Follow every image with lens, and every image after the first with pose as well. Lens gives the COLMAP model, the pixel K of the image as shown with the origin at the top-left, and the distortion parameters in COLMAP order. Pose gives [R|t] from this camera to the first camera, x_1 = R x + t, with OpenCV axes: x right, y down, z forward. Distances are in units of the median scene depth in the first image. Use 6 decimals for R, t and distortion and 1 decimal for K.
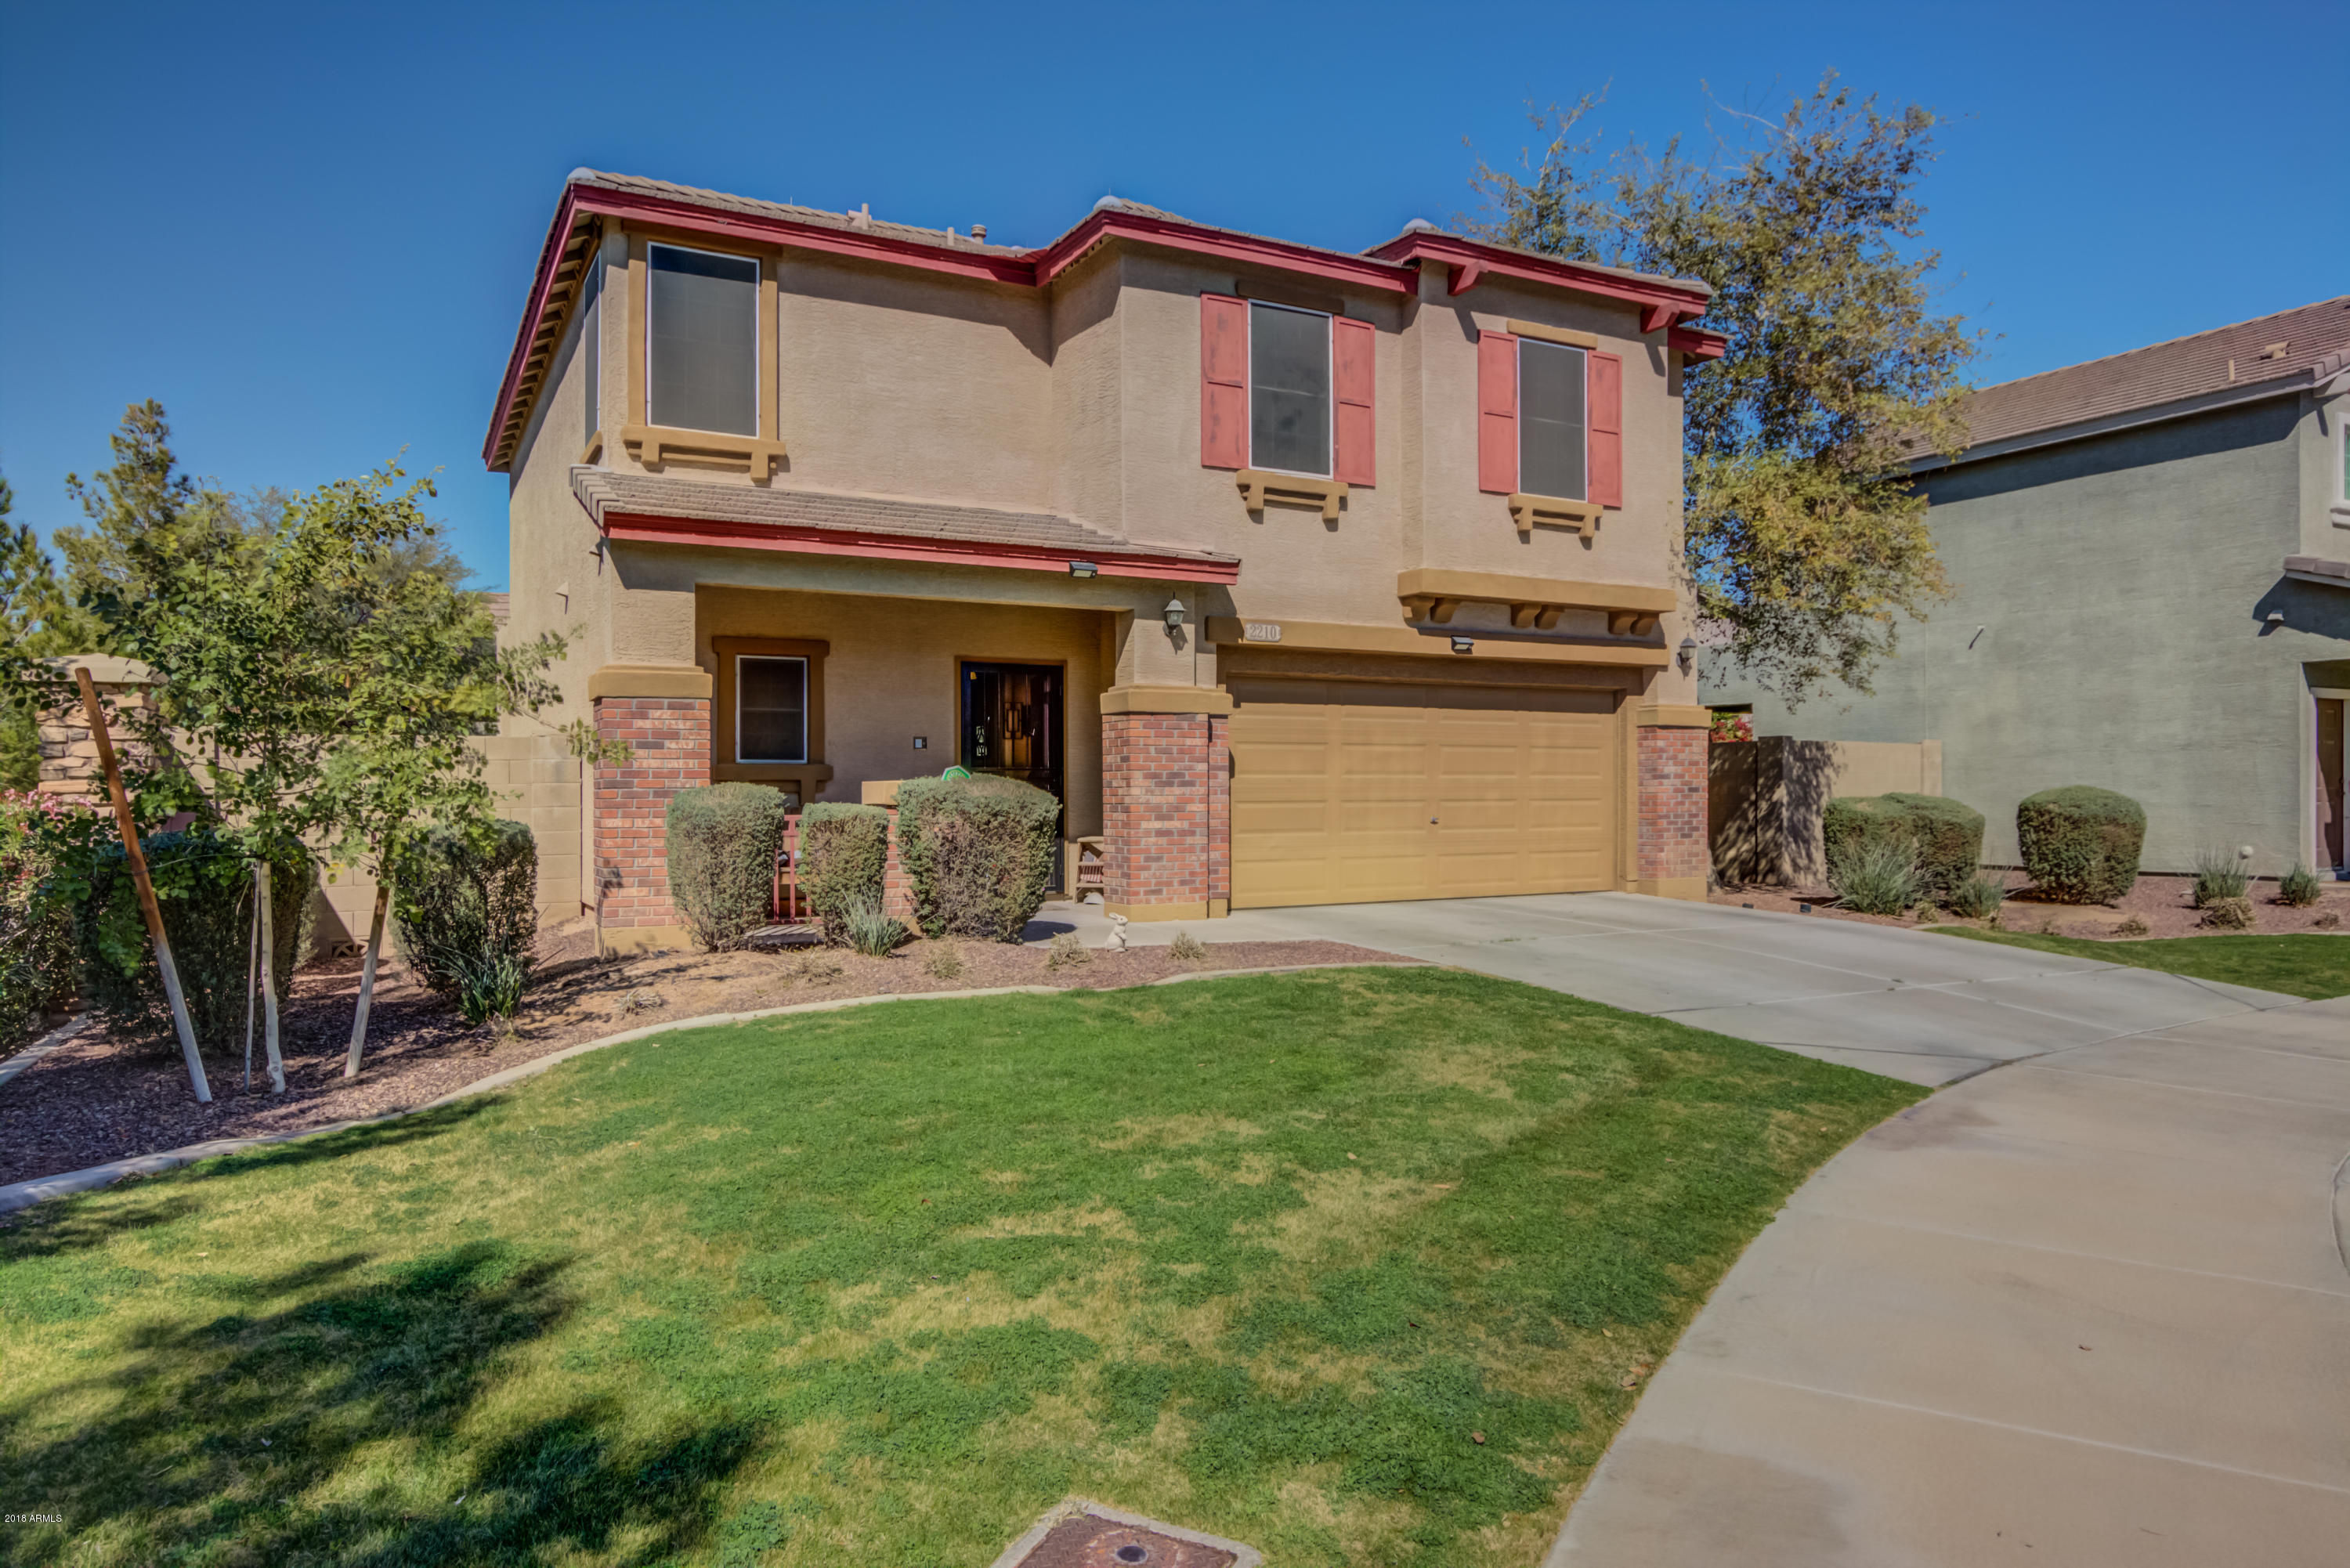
lens RADIAL K [[1487.1, 0, 1167.7], [0, 1487.1, 805.7], [0, 0, 1]] dist [-0.015190, 0.005438]
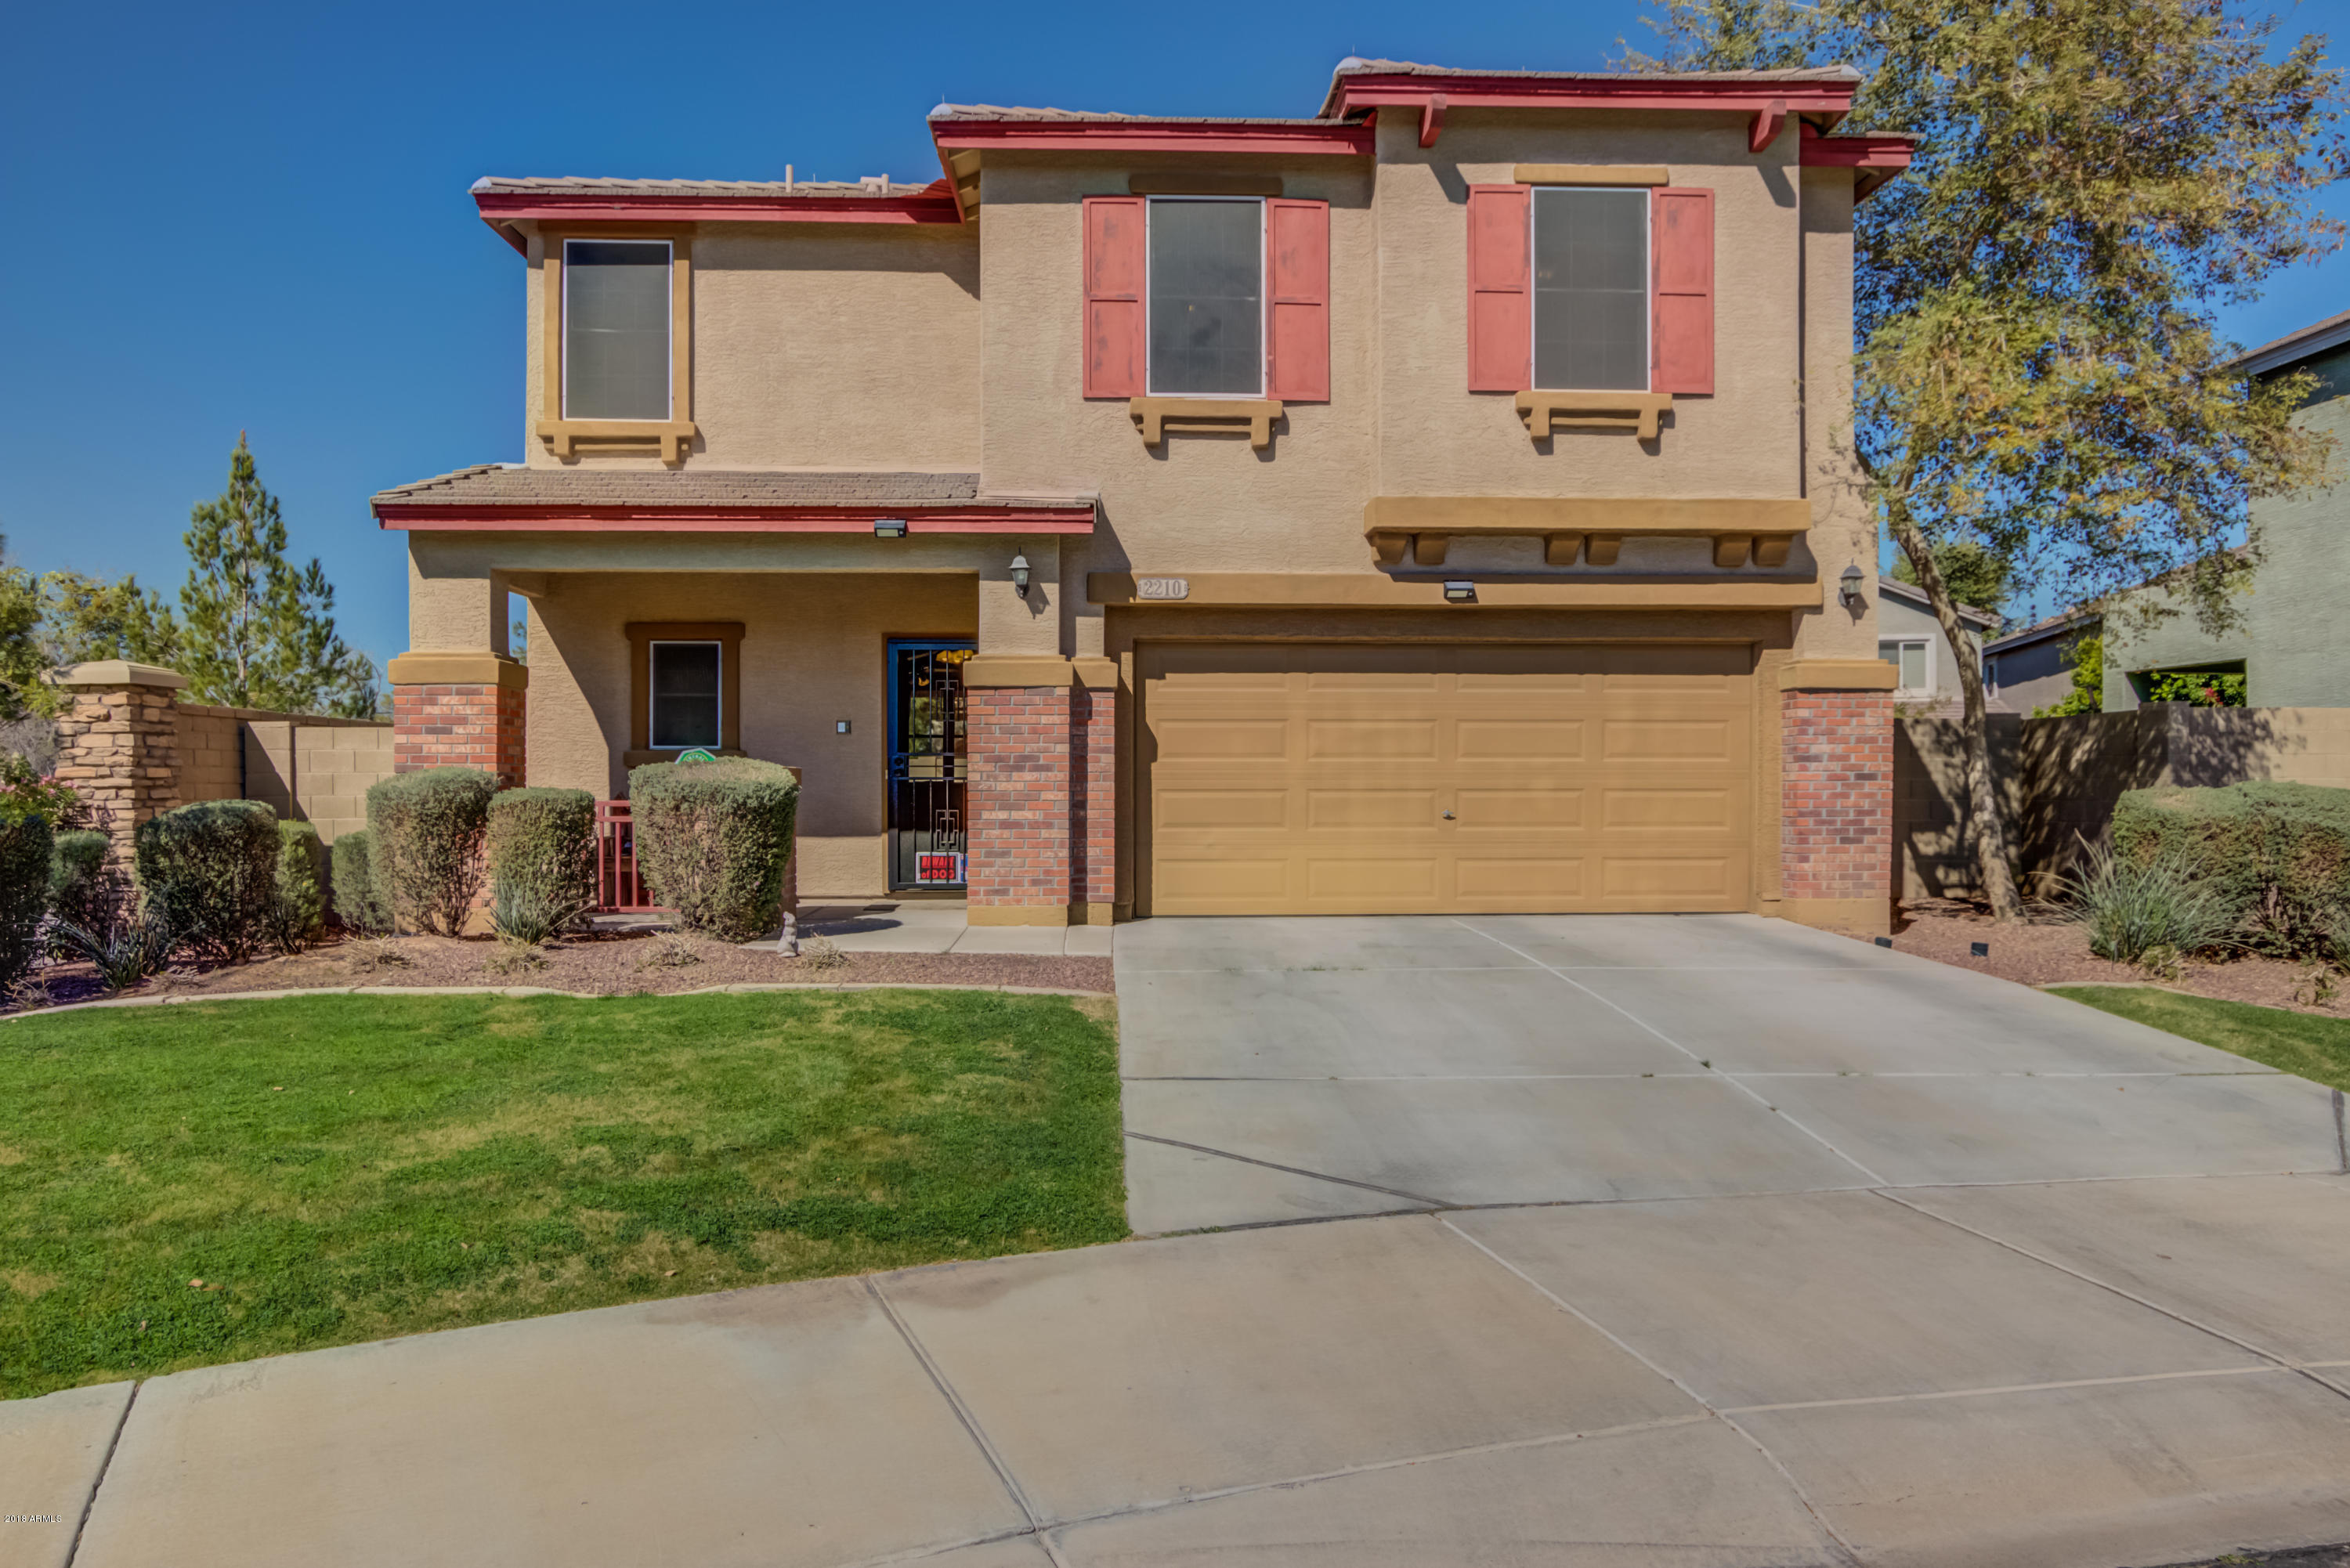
lens RADIAL K [[1487.1, 0, 1160.7], [0, 1487.1, 798.6], [0, 0, 1]] dist [-0.015190, 0.005438]
pose [[0.896380, 0.006908, -0.443232, 0.438421], [-0.006156, 0.999976, 0.003135, -0.000247], [0.443243, -0.000082, 0.896401, 0.245470]]
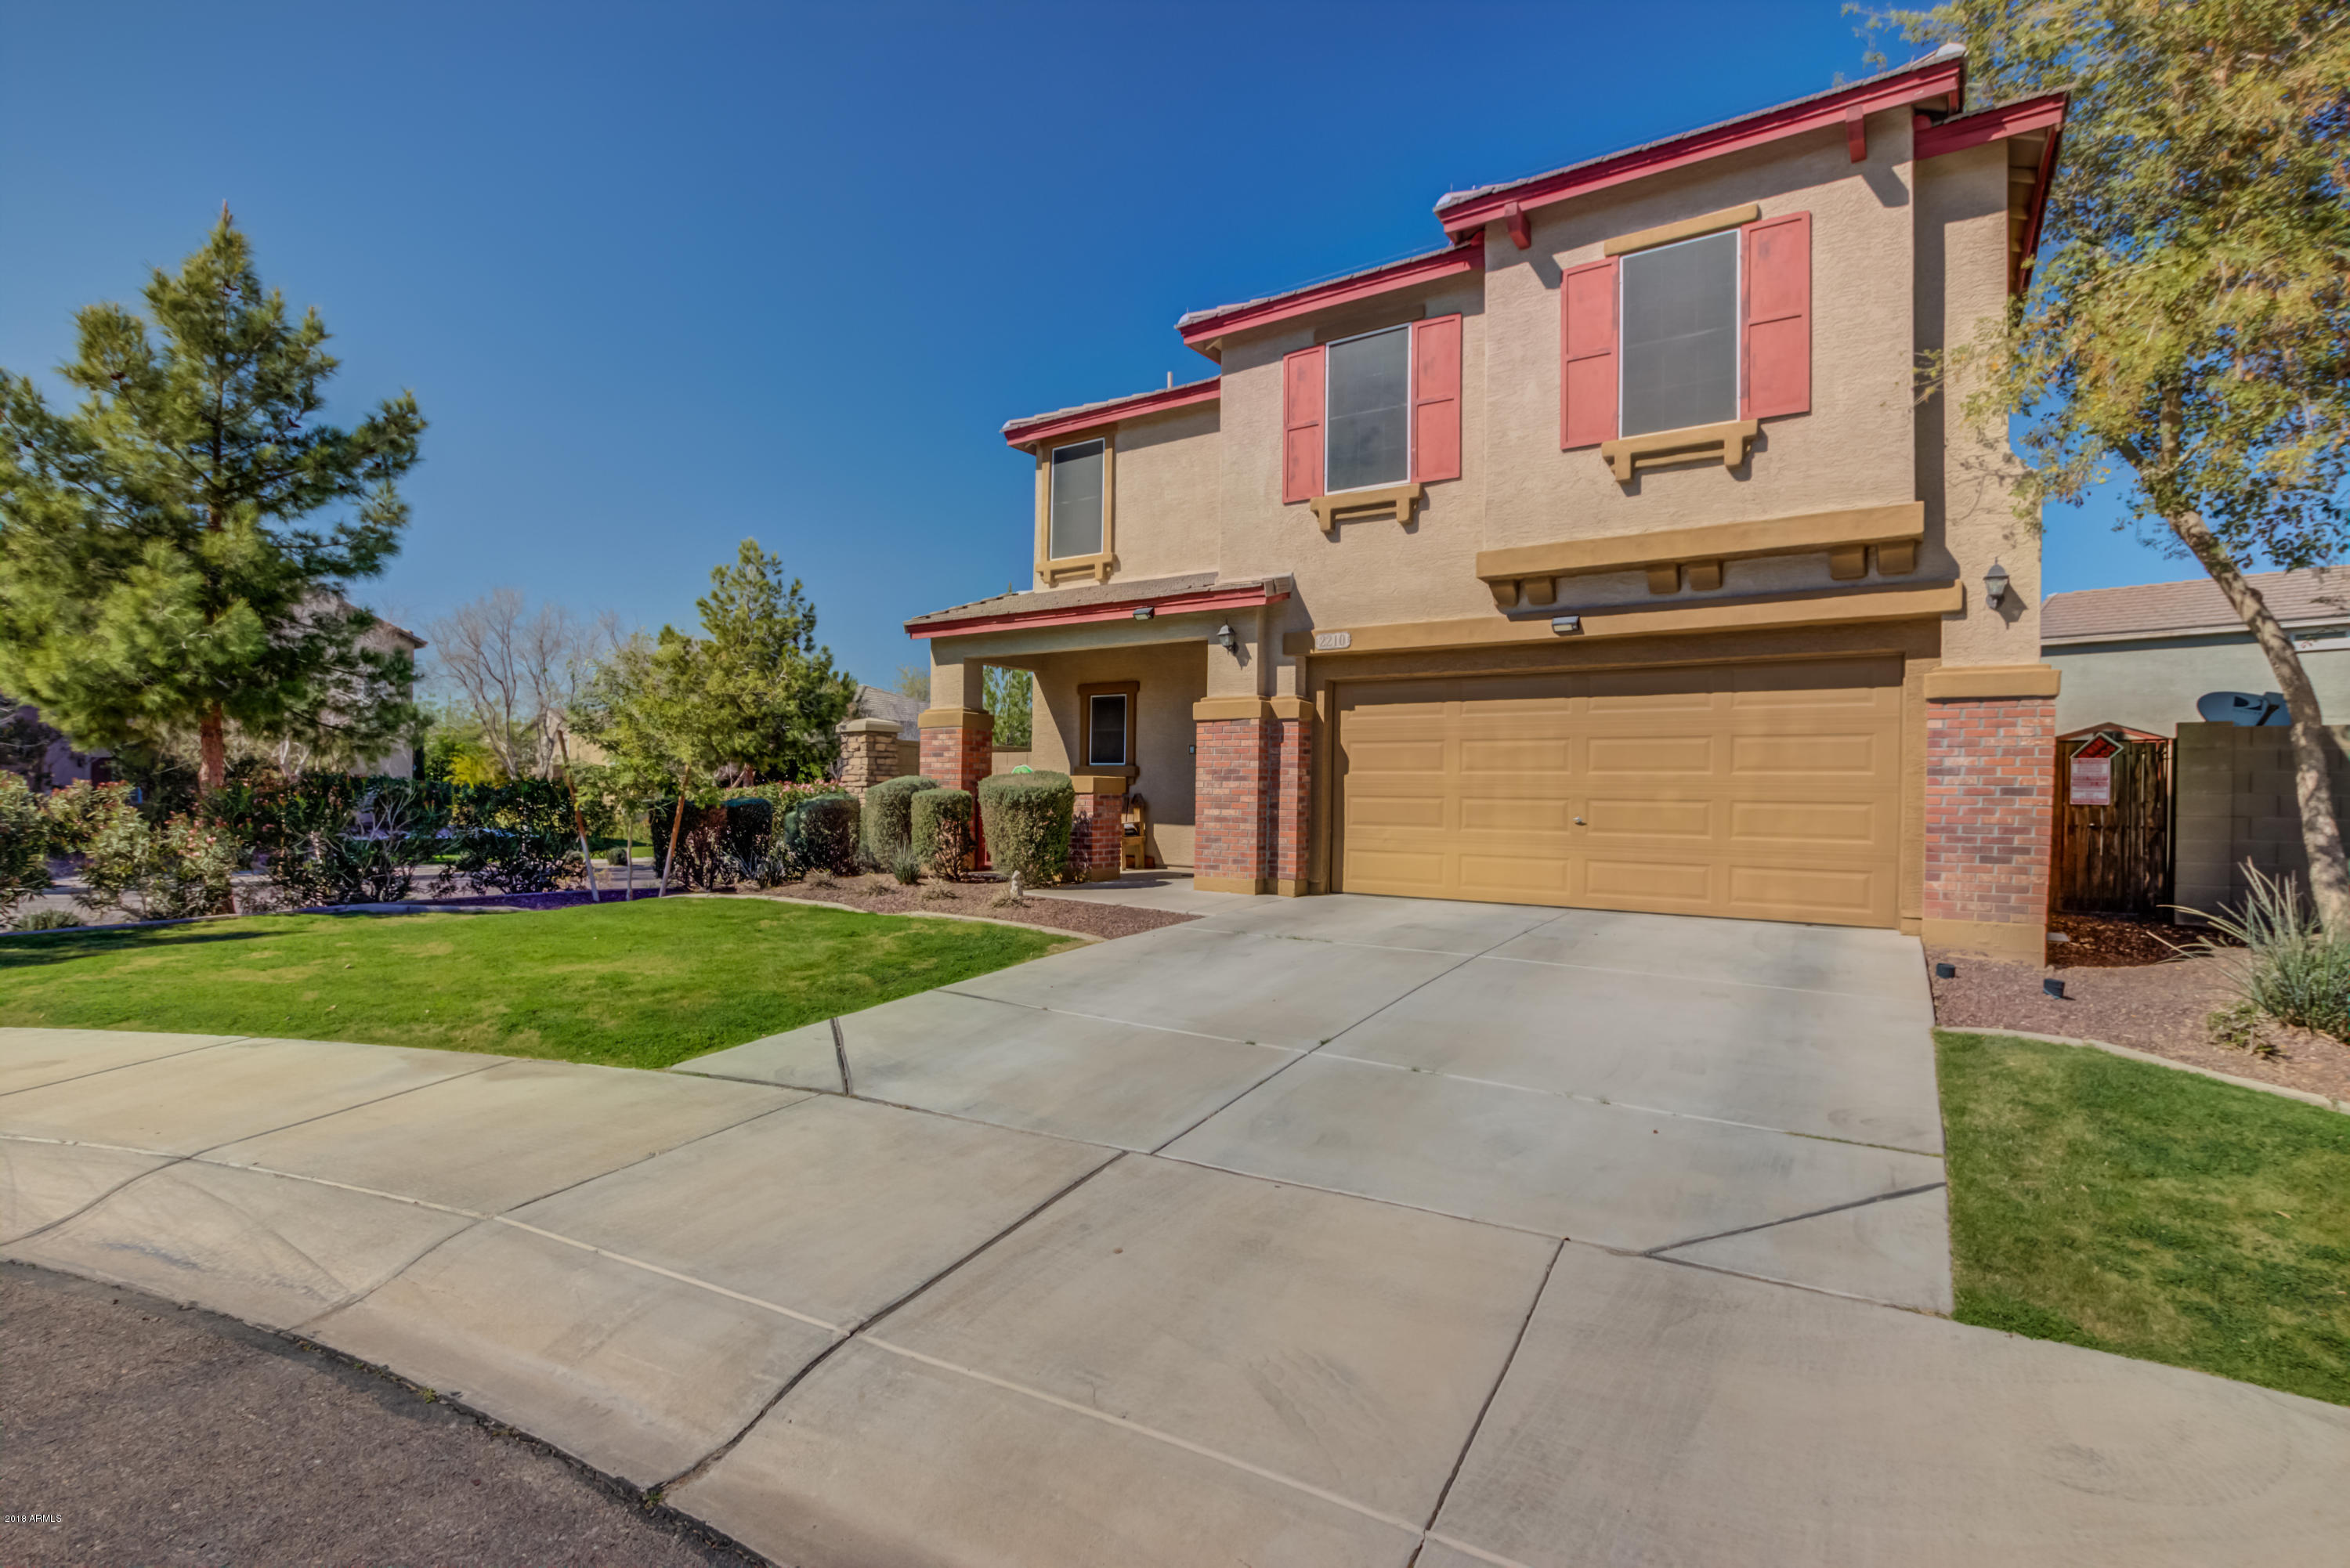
lens RADIAL K [[1077.7, 0, 1179.2], [0, 1077.7, 796.0], [0, 0, 1]] dist [-0.027202, 0.000495]
pose [[0.458147, 0.015886, -0.888734, 0.722248], [-0.018924, 0.999788, 0.008115, -0.006615], [0.888675, 0.013101, 0.458350, 0.538600]]
